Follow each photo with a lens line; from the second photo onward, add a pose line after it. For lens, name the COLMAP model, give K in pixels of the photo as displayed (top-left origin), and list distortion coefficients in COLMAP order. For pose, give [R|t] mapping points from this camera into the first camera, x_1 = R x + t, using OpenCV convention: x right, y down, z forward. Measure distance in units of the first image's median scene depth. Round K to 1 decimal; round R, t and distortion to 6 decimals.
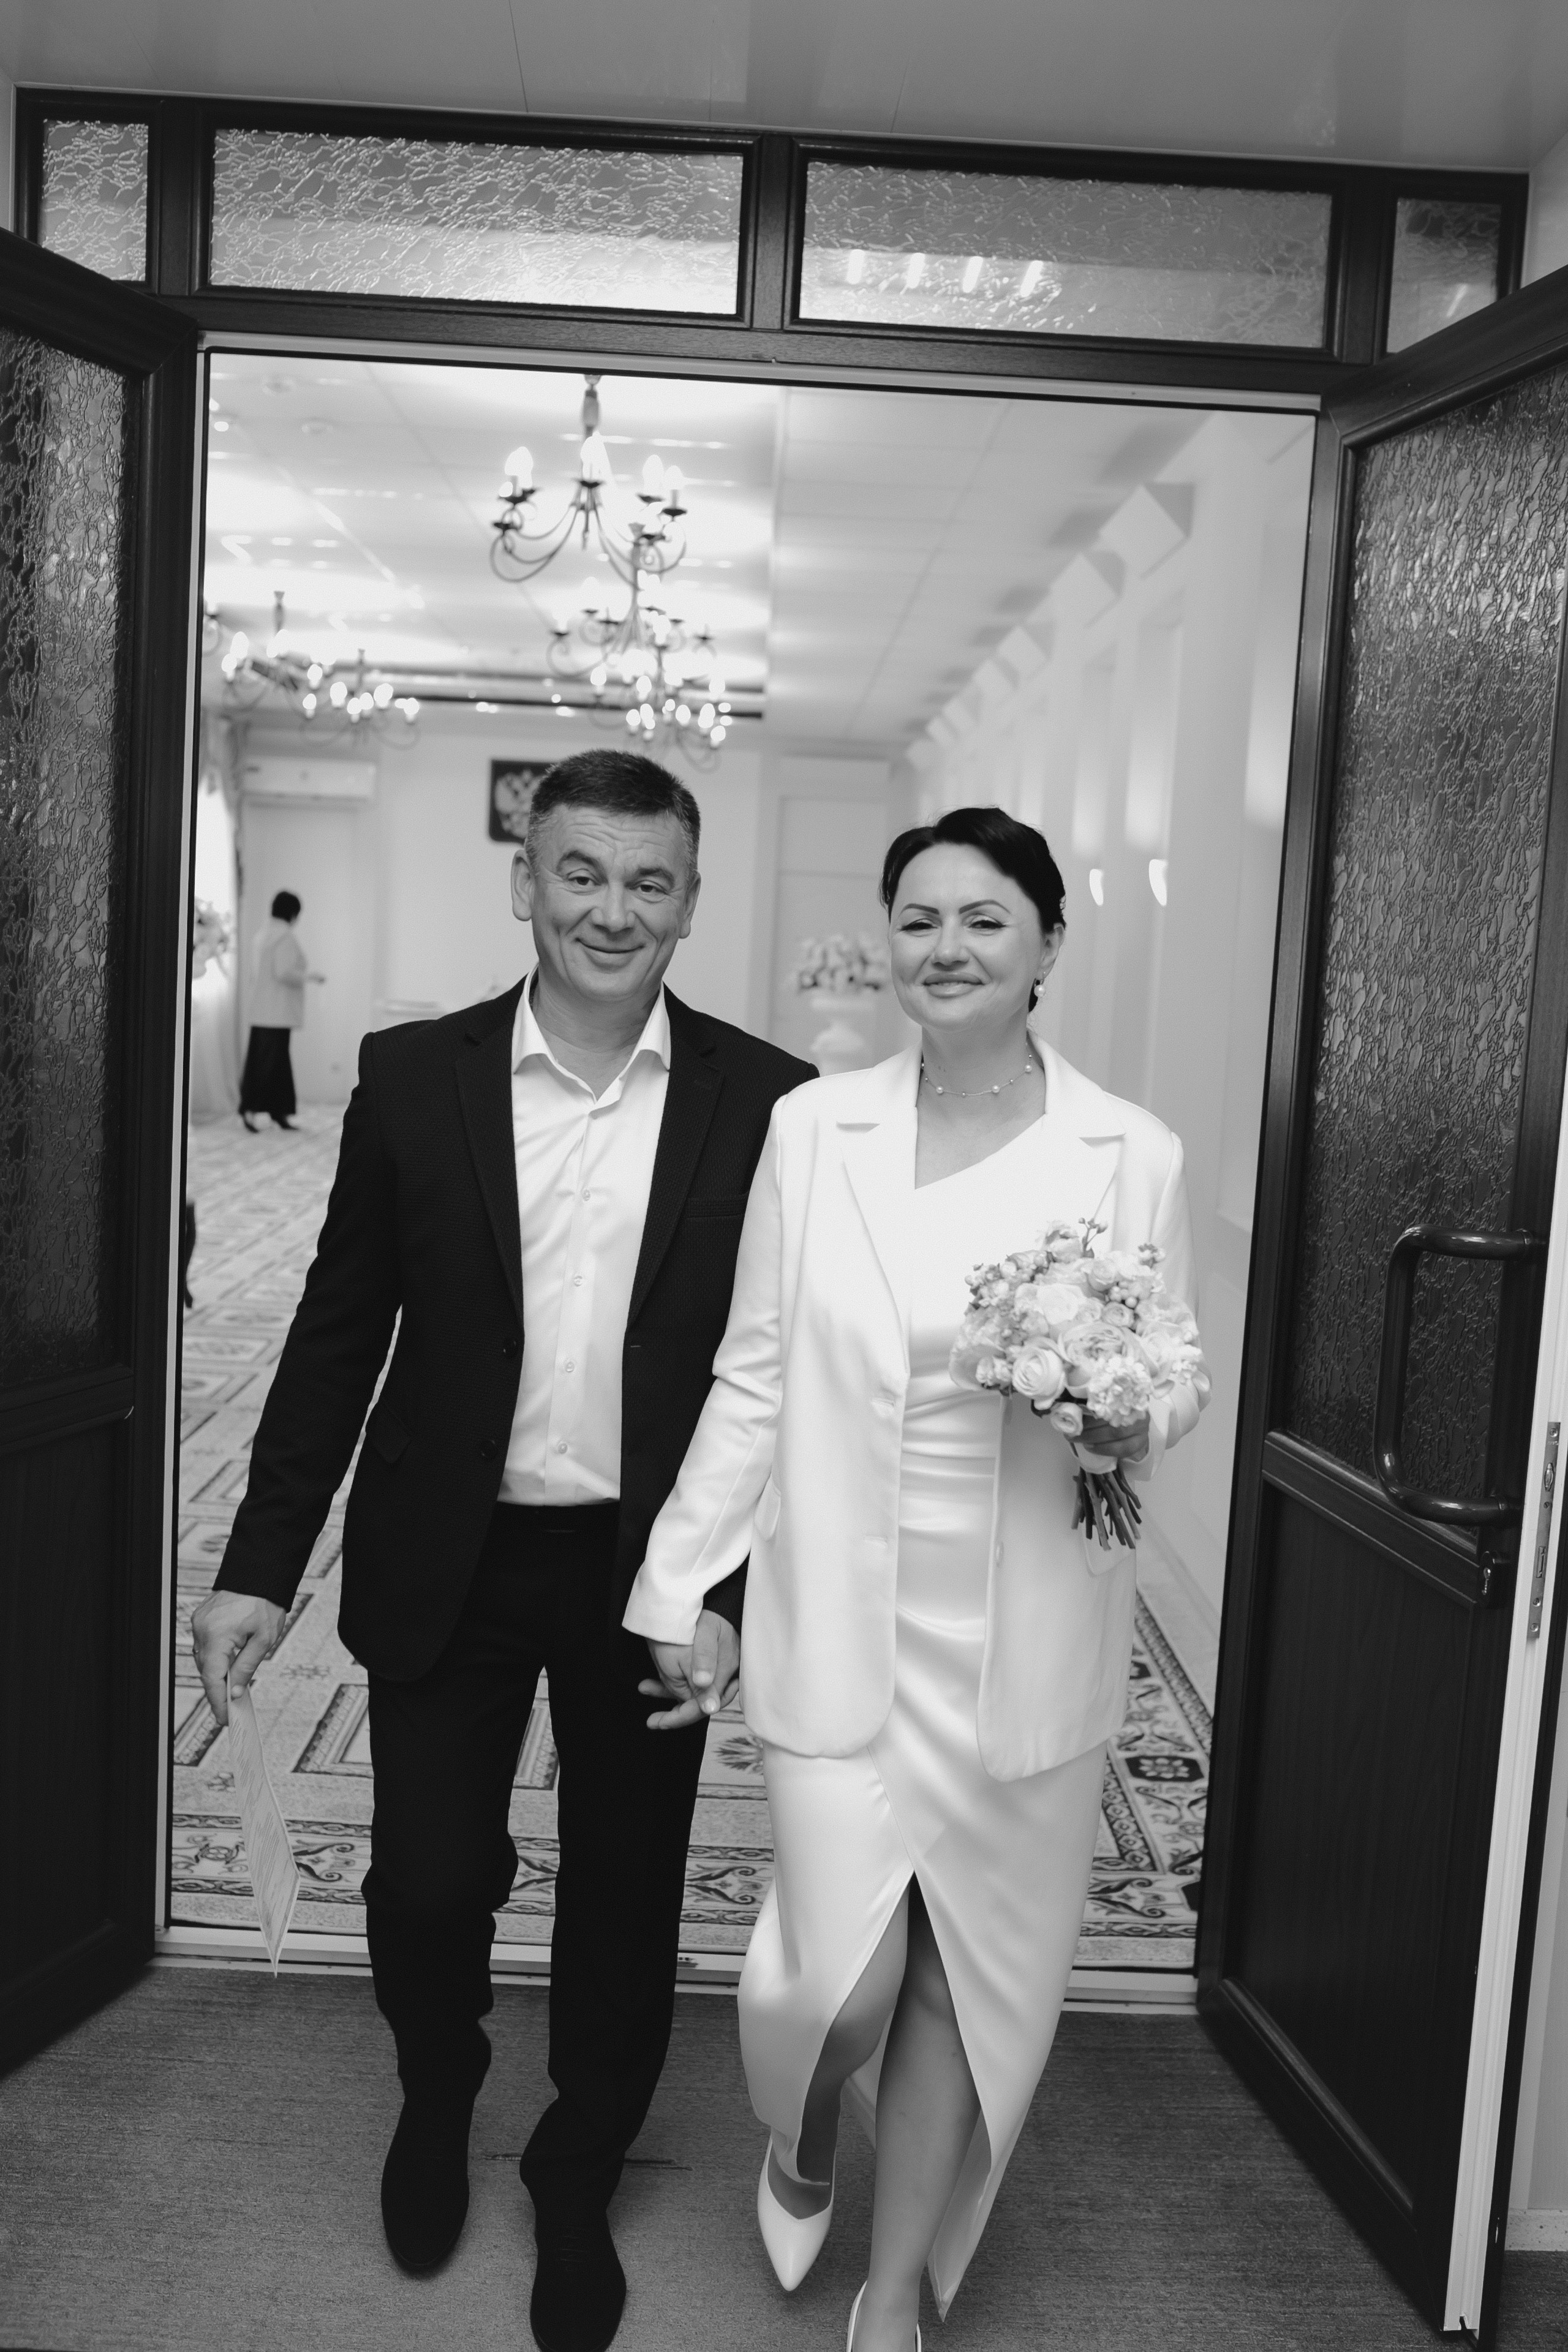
lens RADIAL K [[2353.2, 0, 783.8], [0, 2353.2, 1143.6], [0, 0, 1]] dist [-0.065016, 0.107972]
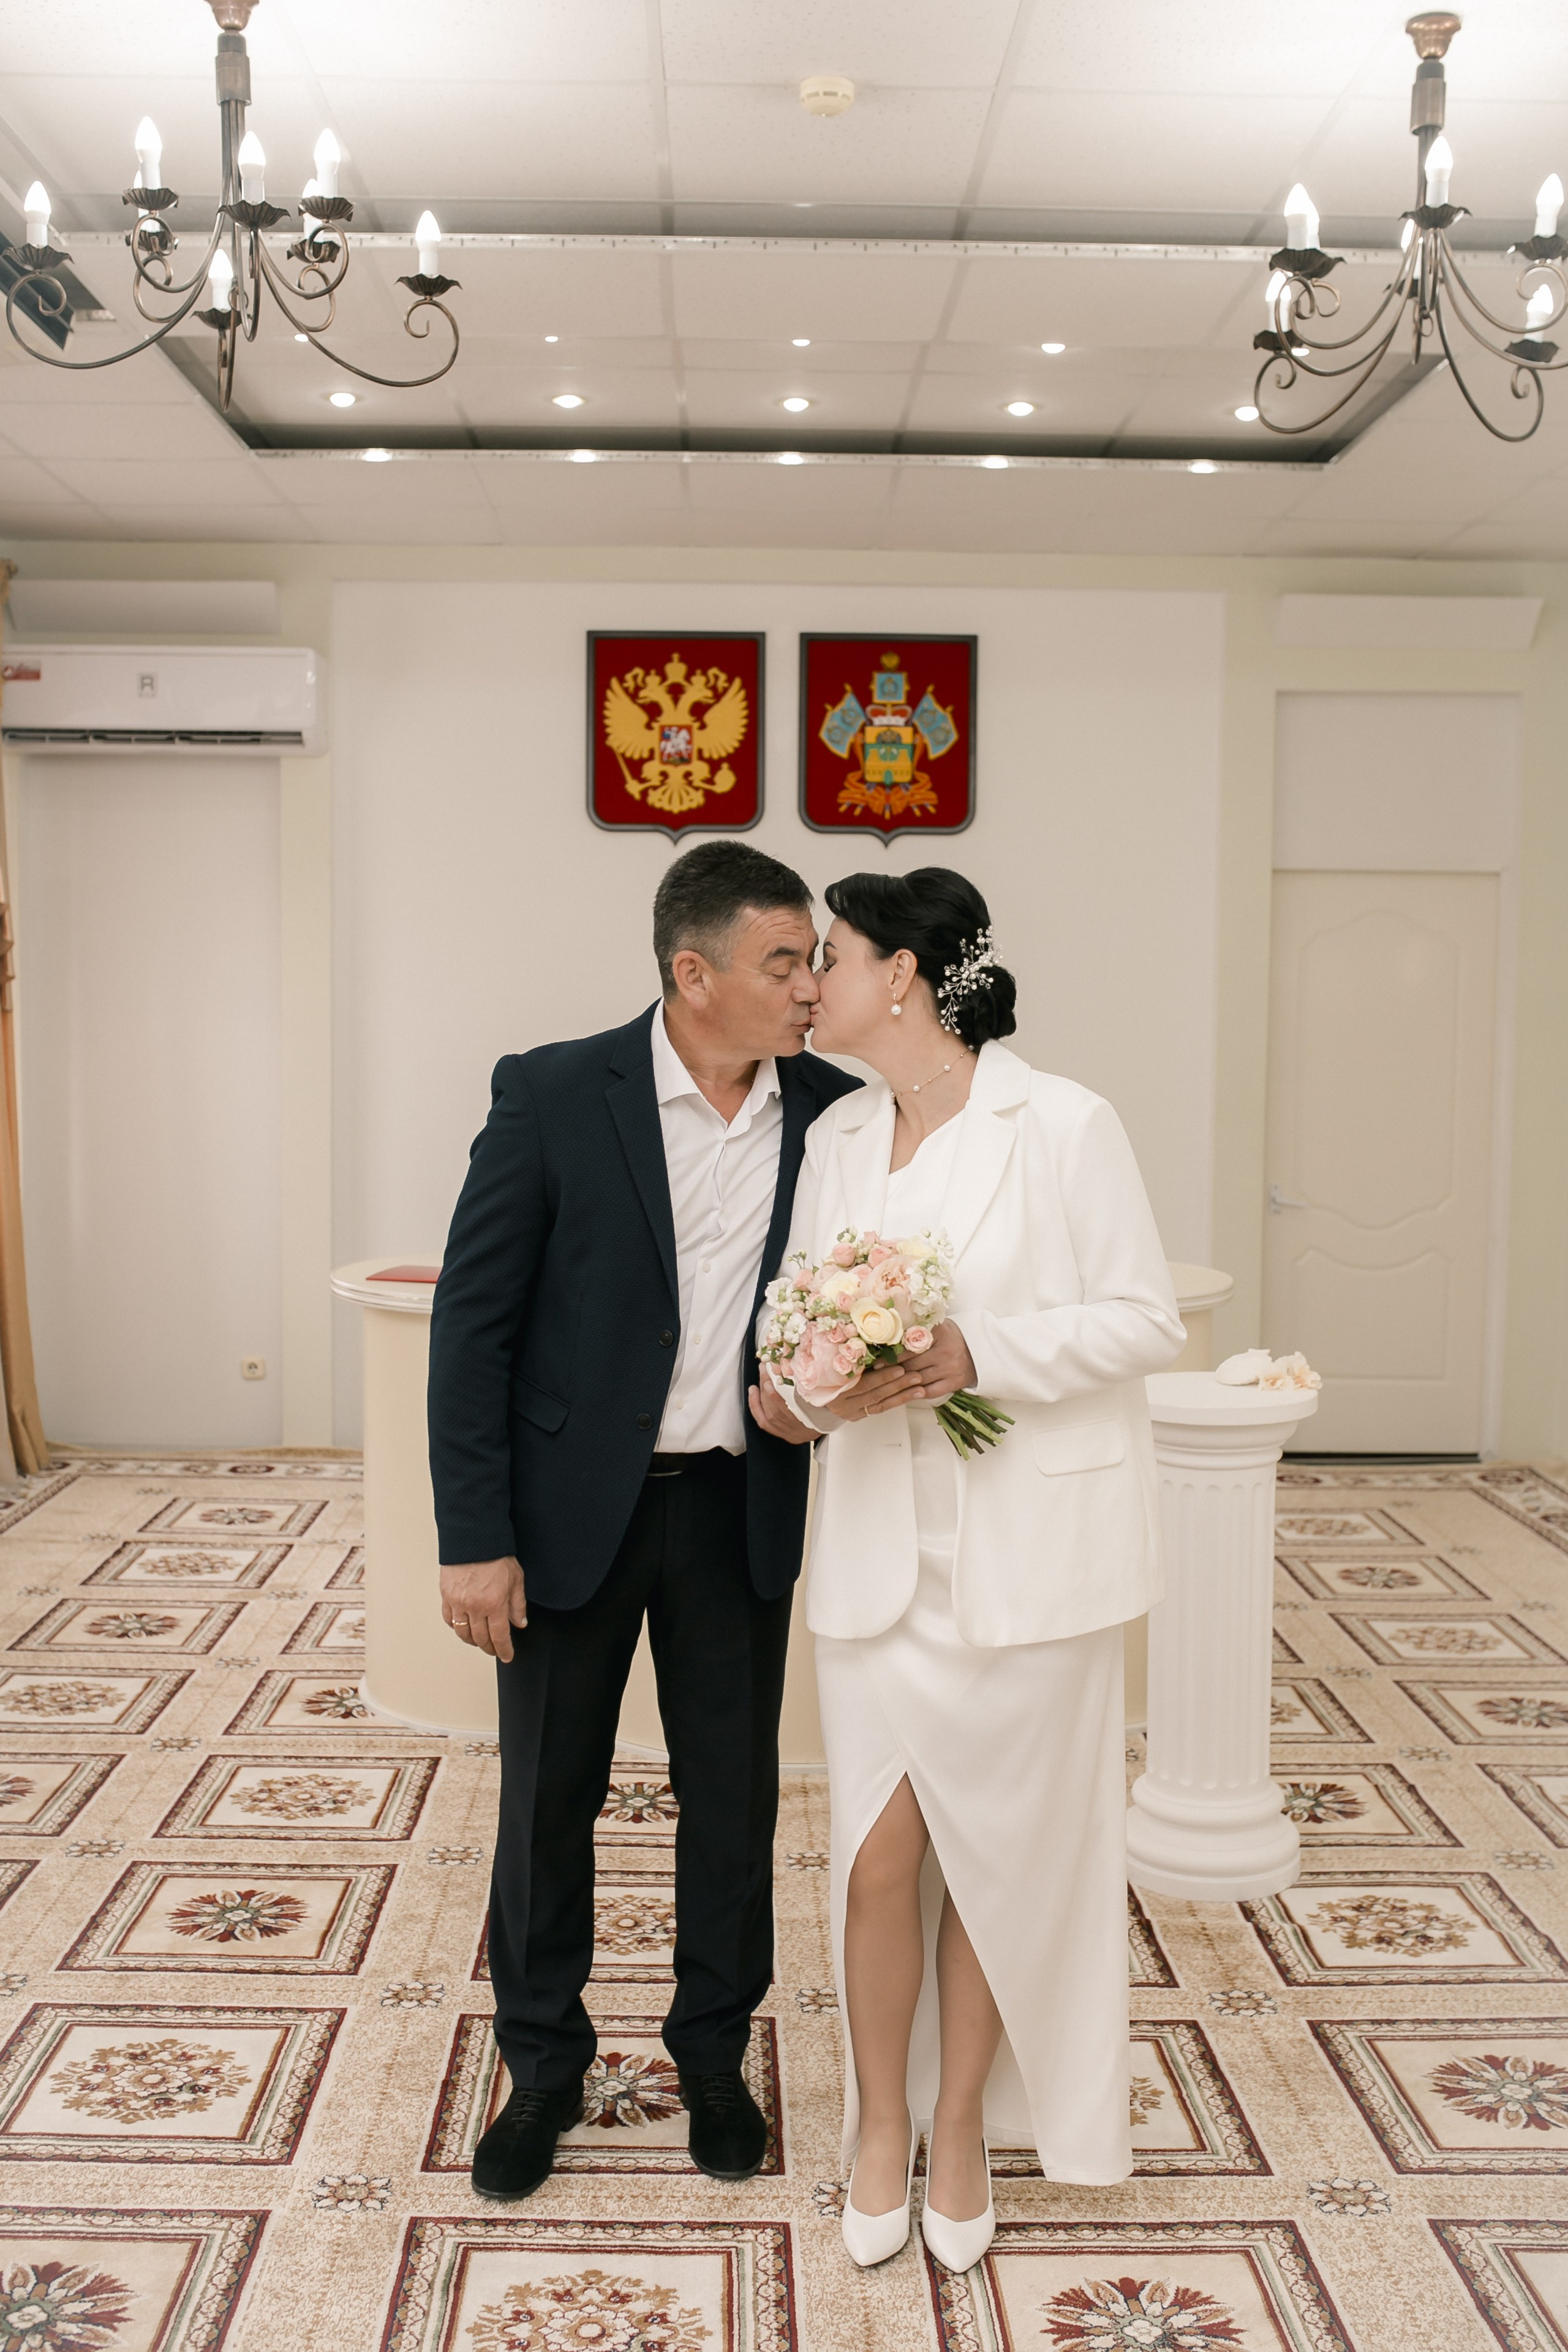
lens RADIAL K [[2275.7, 0, 772.6], [0, 2275.7, 1173.2], [0, 0, 1]] dist [-0.059994, 0.089430]
pose [[0.999066, -0.040701, -0.014488, -0.360250], [0.040533, 0.999110, -0.011684, -0.240297], [0.014951, 0.011086, 0.999827, 2.366908]]
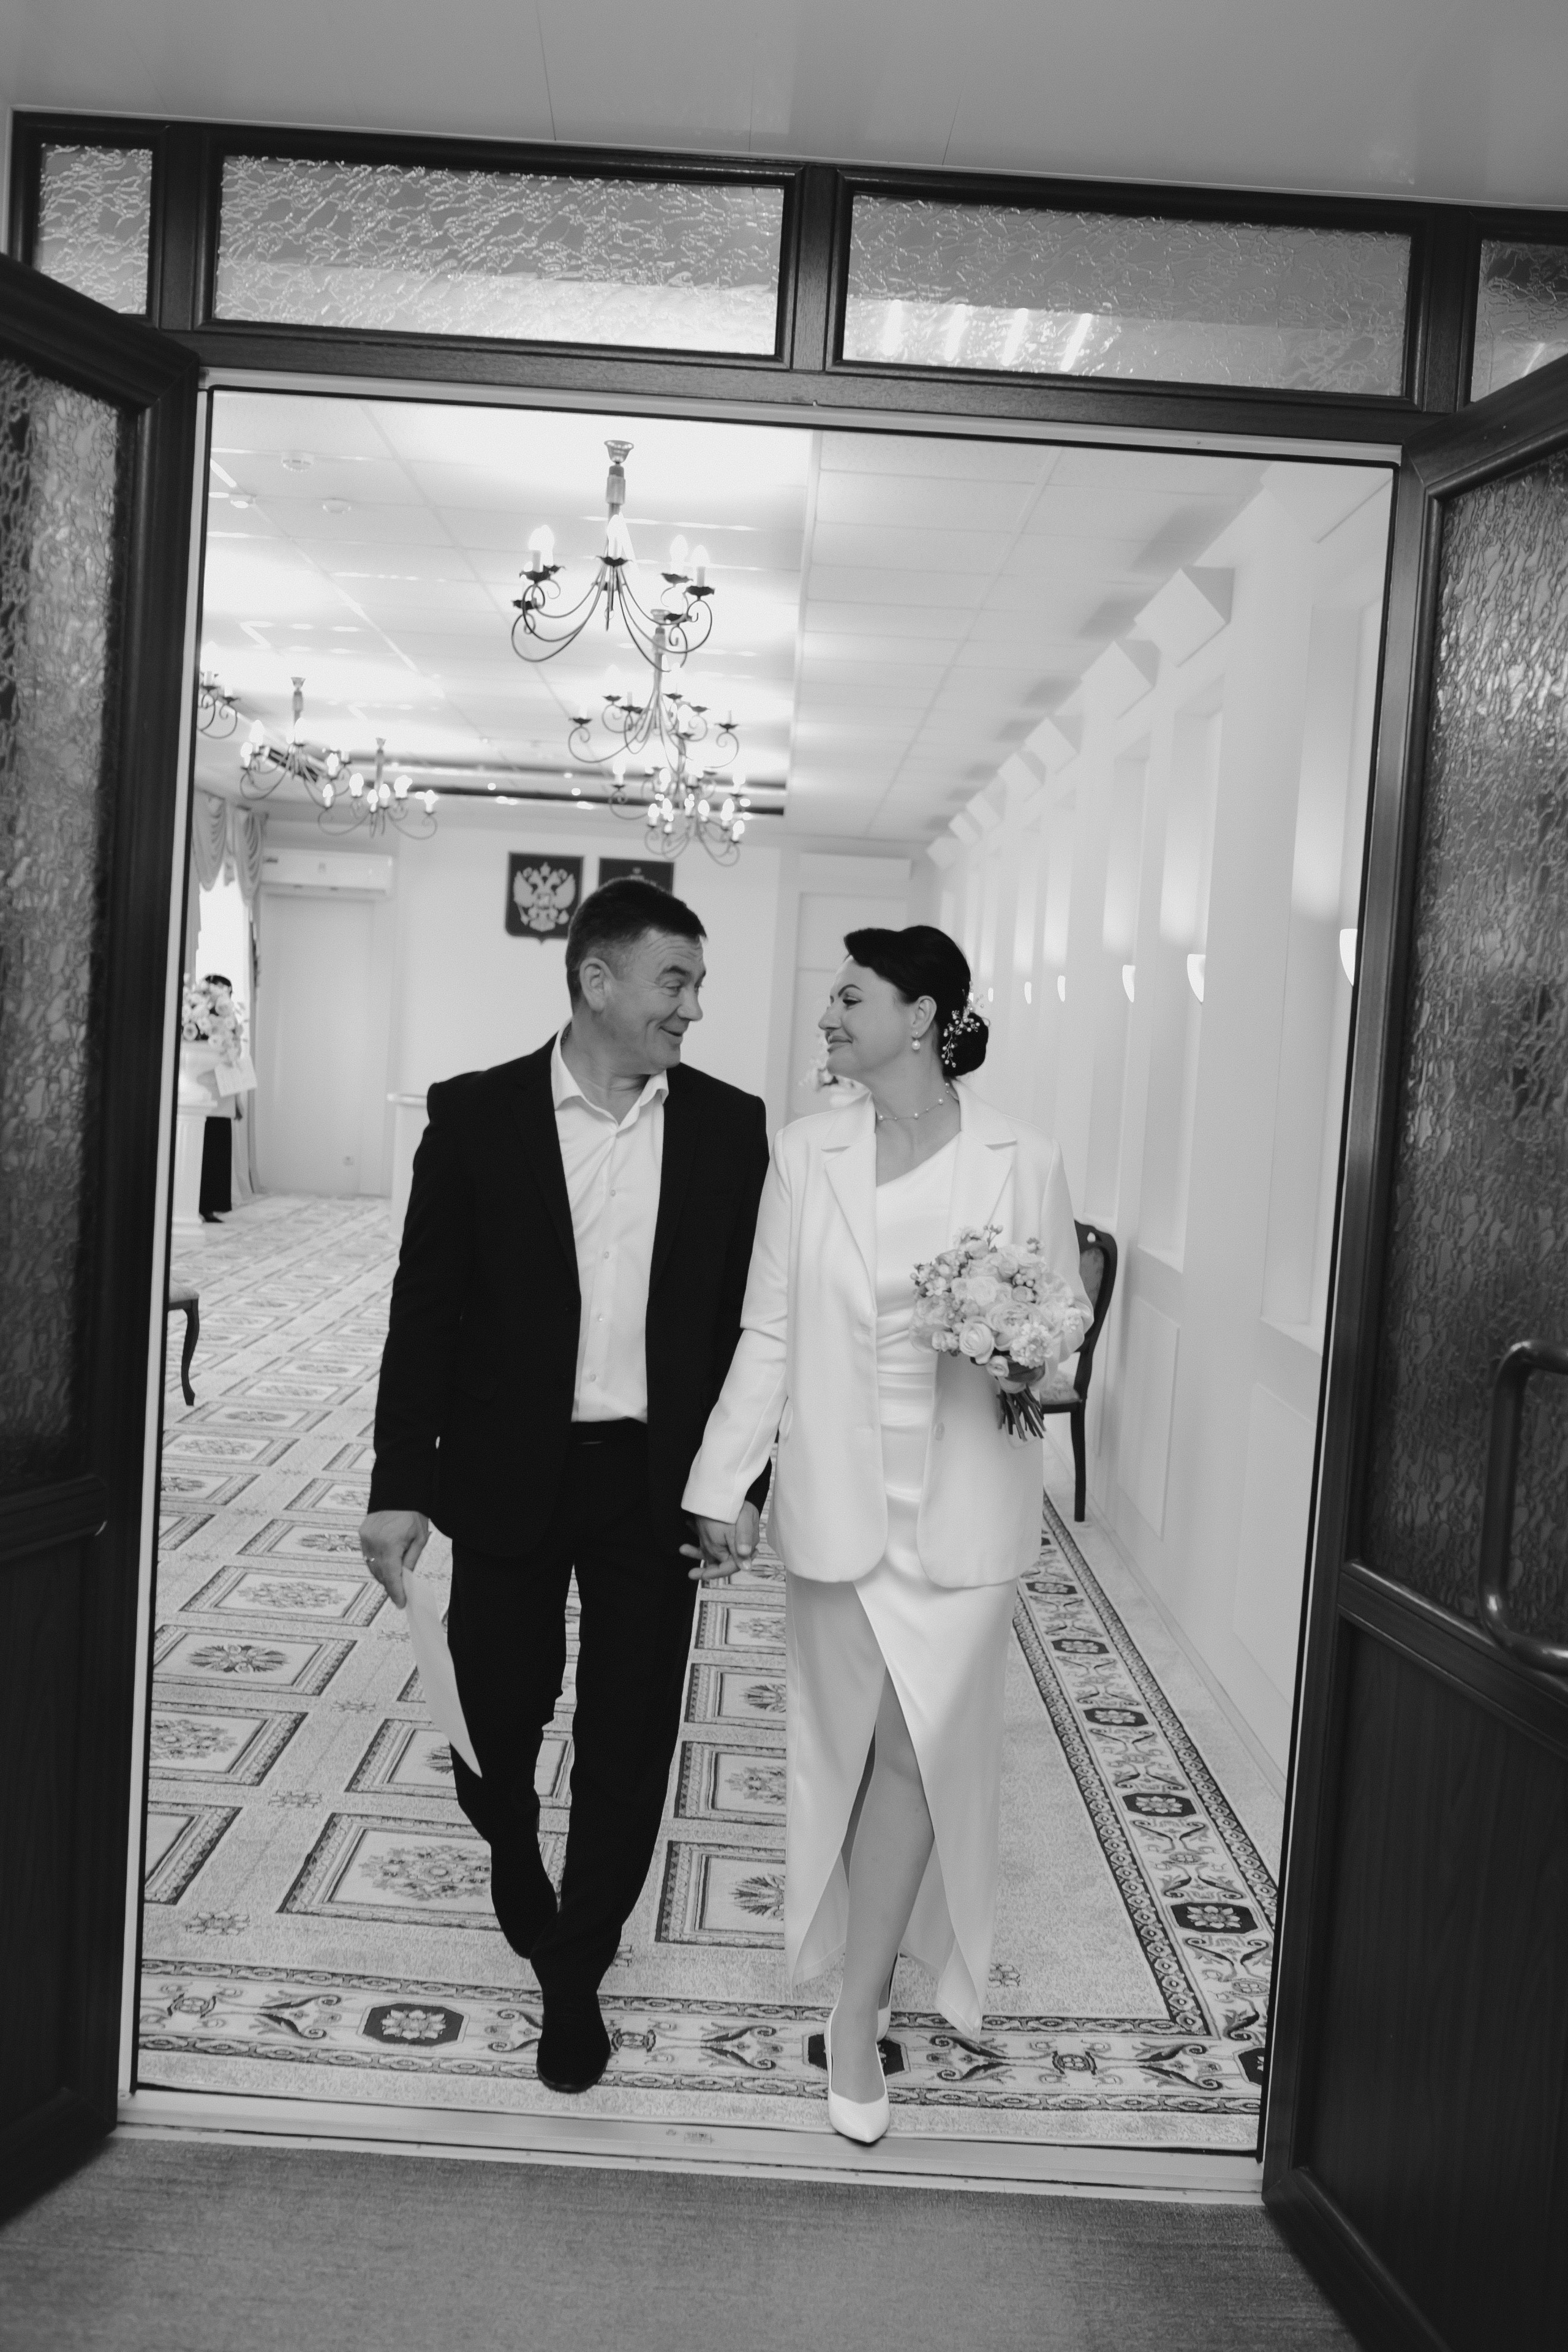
lens RADIAL K [[2327.4, 0, 776.9], [0, 2327.4, 1170.3], [0, 0, 1]] dist [-0.063242, 0.099029]
pose [[0.999907, 0.011064, -0.008010, -0.008514], [-0.011308, 0.999451, -0.031146, 0.000549], [0.007661, 0.031234, 0.999483, 0.083945]]
